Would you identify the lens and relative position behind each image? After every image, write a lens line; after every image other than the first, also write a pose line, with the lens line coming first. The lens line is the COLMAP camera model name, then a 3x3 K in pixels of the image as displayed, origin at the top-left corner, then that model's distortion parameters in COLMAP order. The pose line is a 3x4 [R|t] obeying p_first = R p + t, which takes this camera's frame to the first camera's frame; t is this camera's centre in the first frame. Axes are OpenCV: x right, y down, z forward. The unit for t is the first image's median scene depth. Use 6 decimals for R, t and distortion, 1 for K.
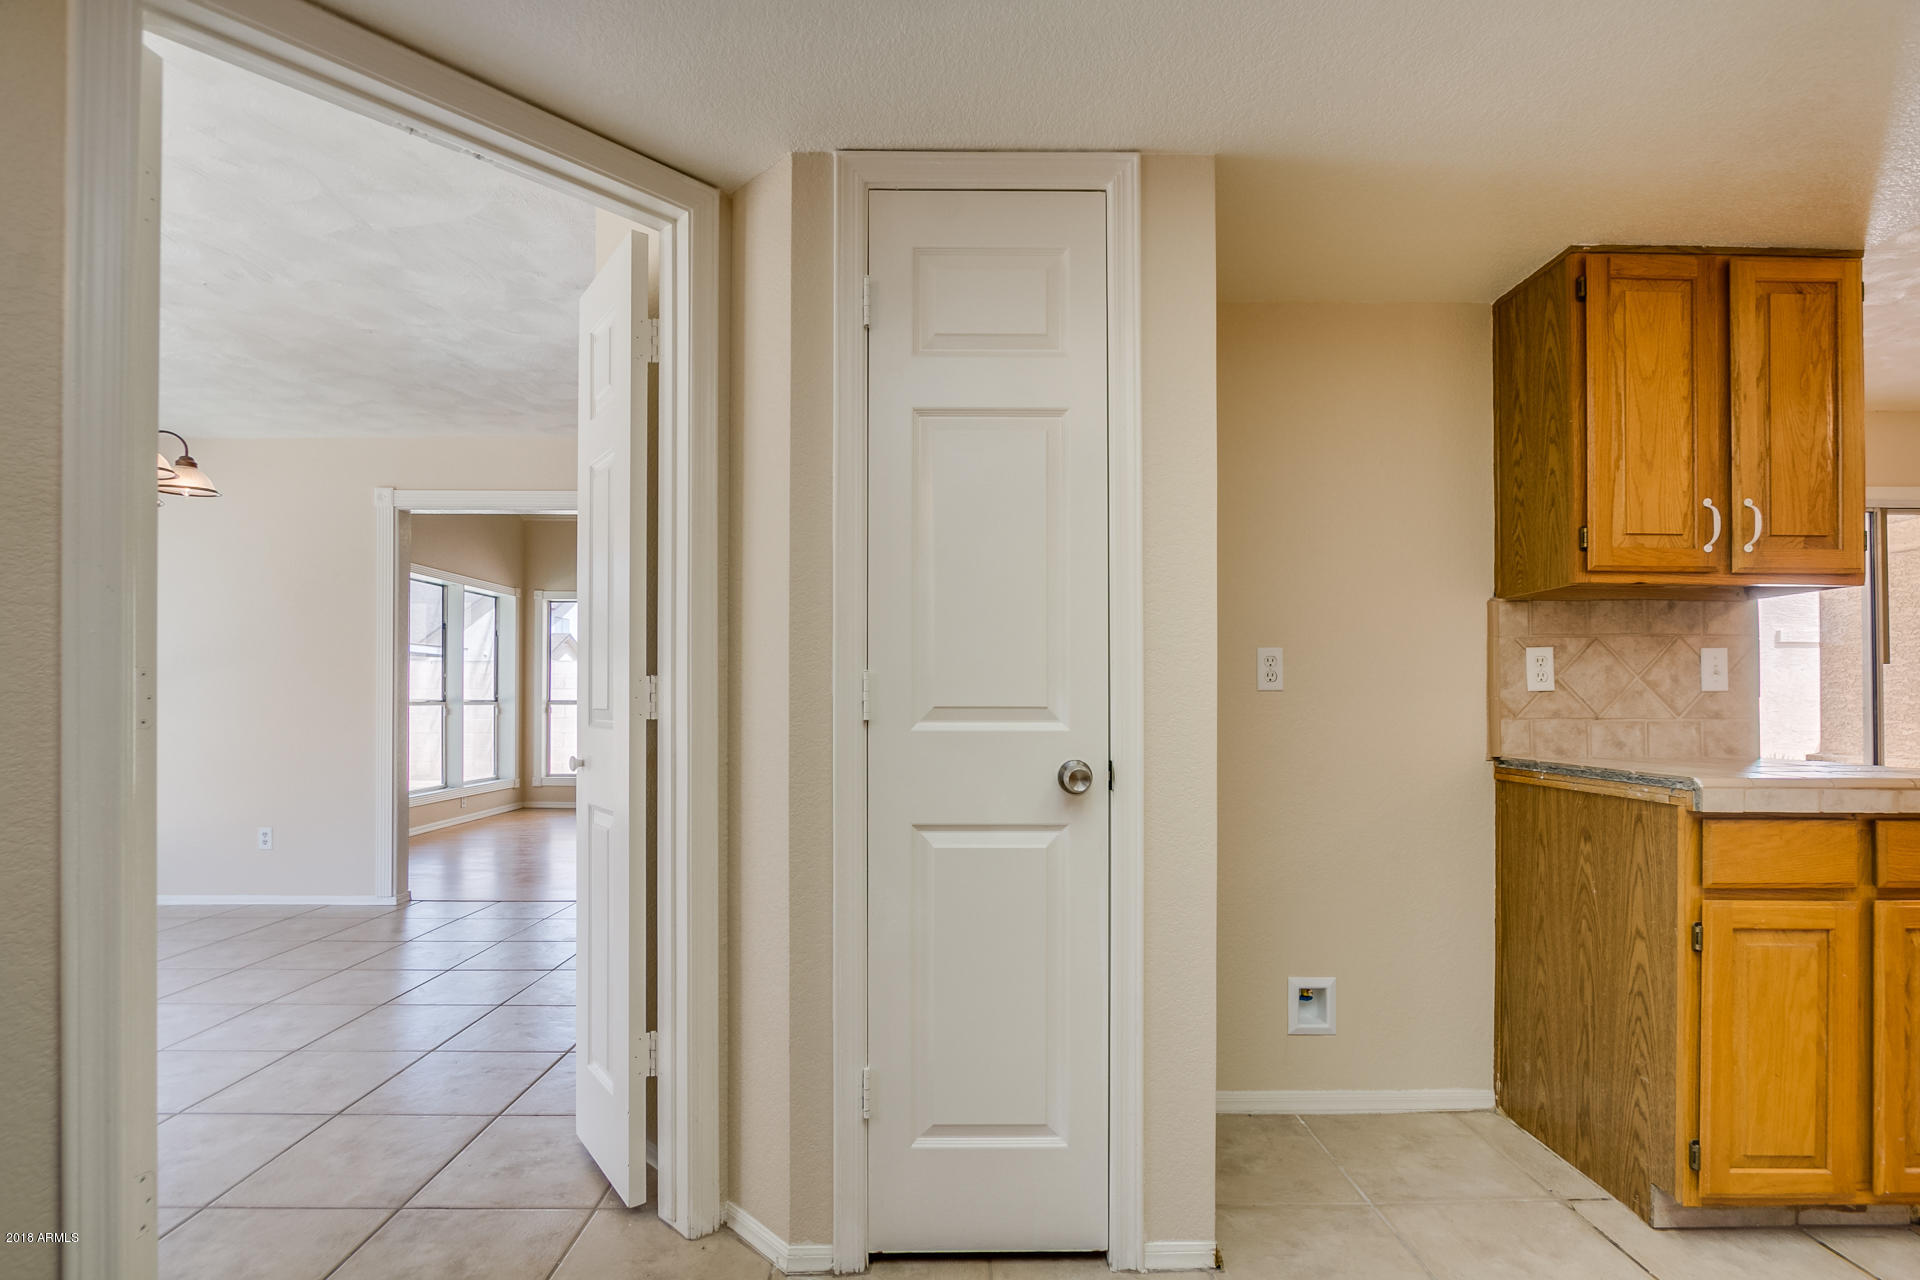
lens RADIAL K [[889.5, 0, 960.1], [0, 889.5, 695.7], [0, 0, 1]] dist [-0.014564, 0.002769]
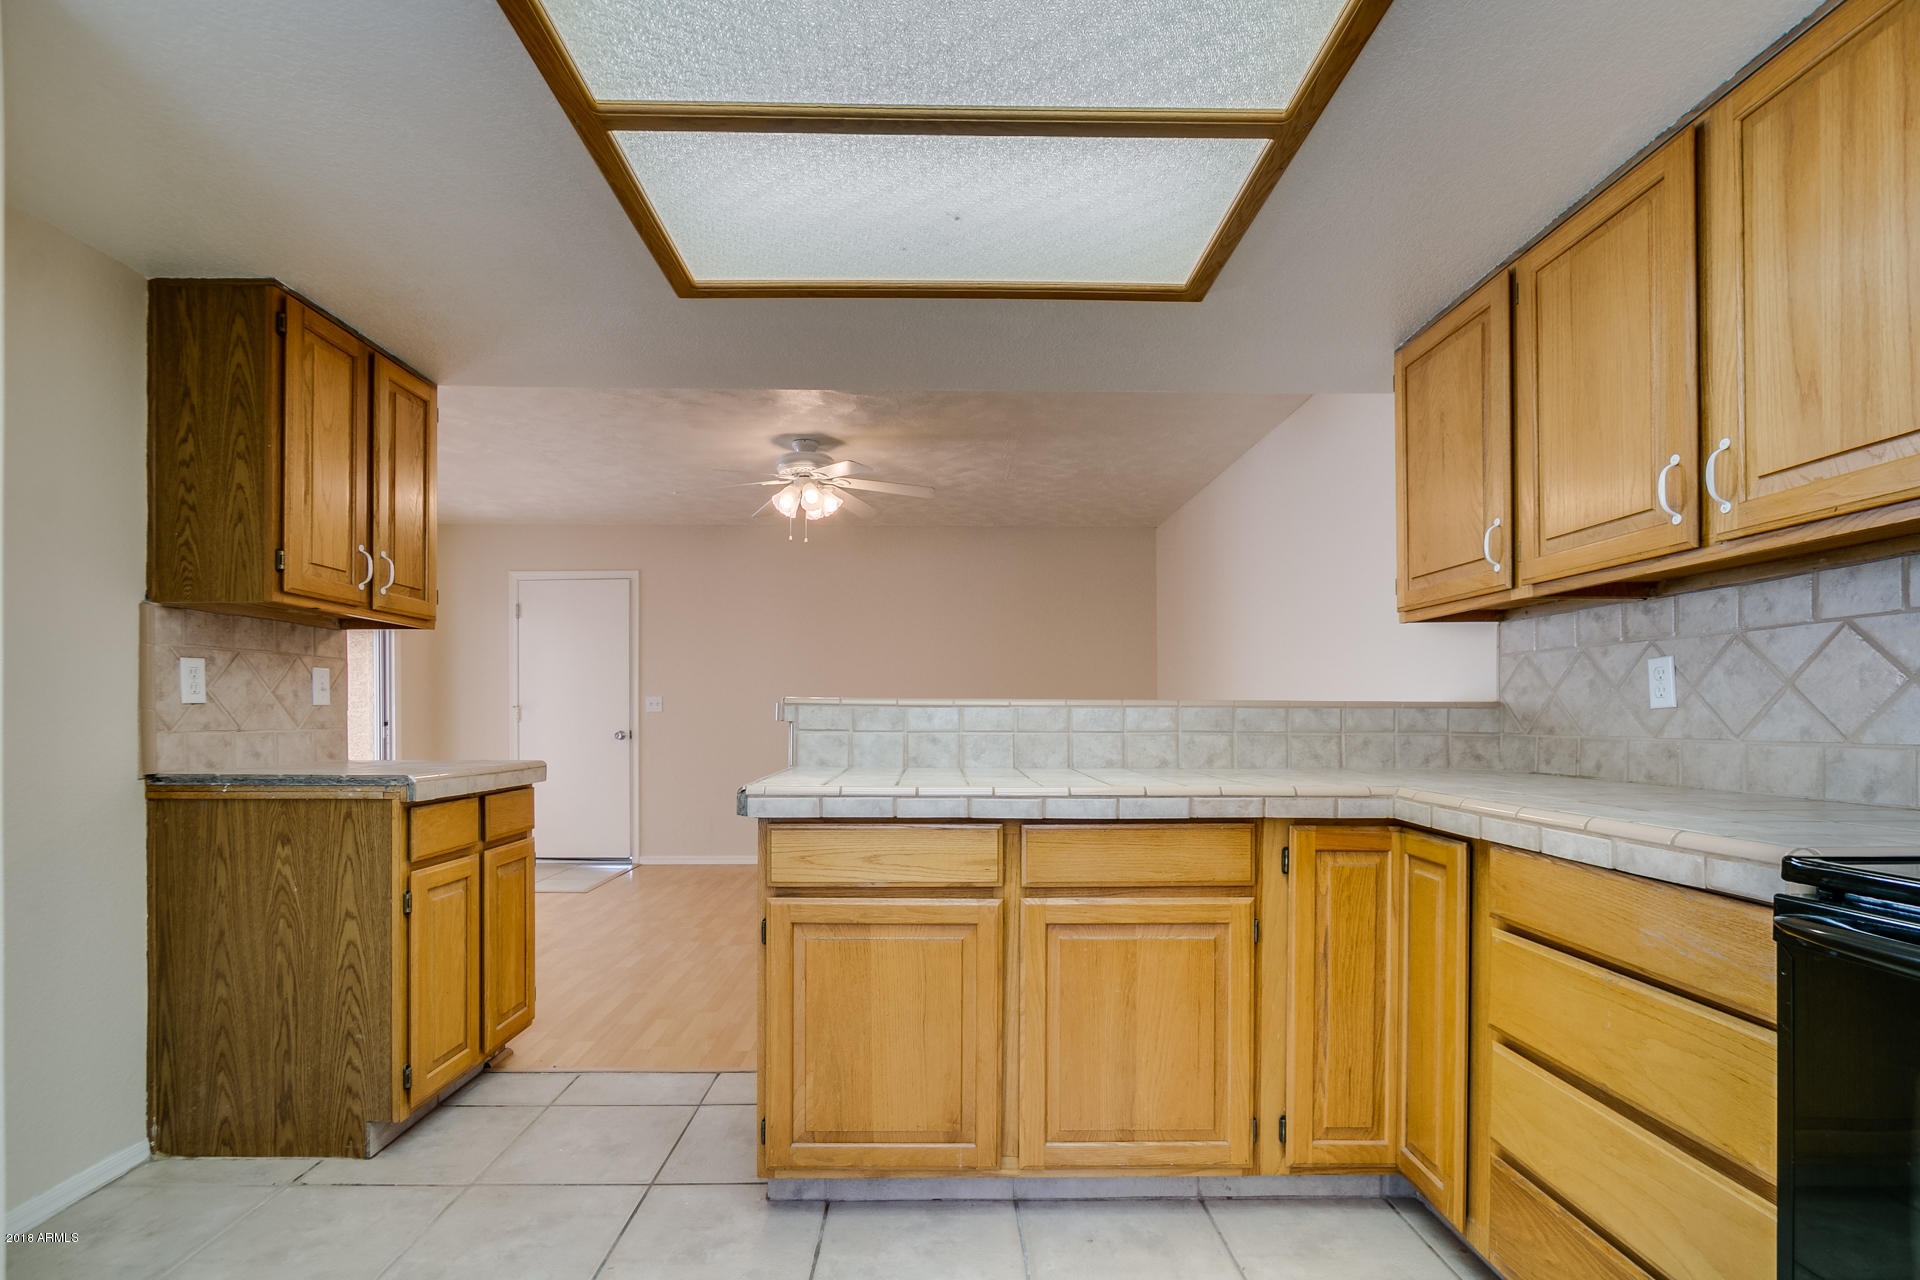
lens RADIAL K [[889.5, 0, 945.2], [0, 889.5, 711.9], [0, 0, 1]] dist [-0.014564, 0.002769]
pose [[0.007826, 0.002133, 0.999967, -0.327615], [-0.006407, 0.999977, -0.002083, 0.000950], [-0.999949, -0.006390, 0.007839, 0.181332]]
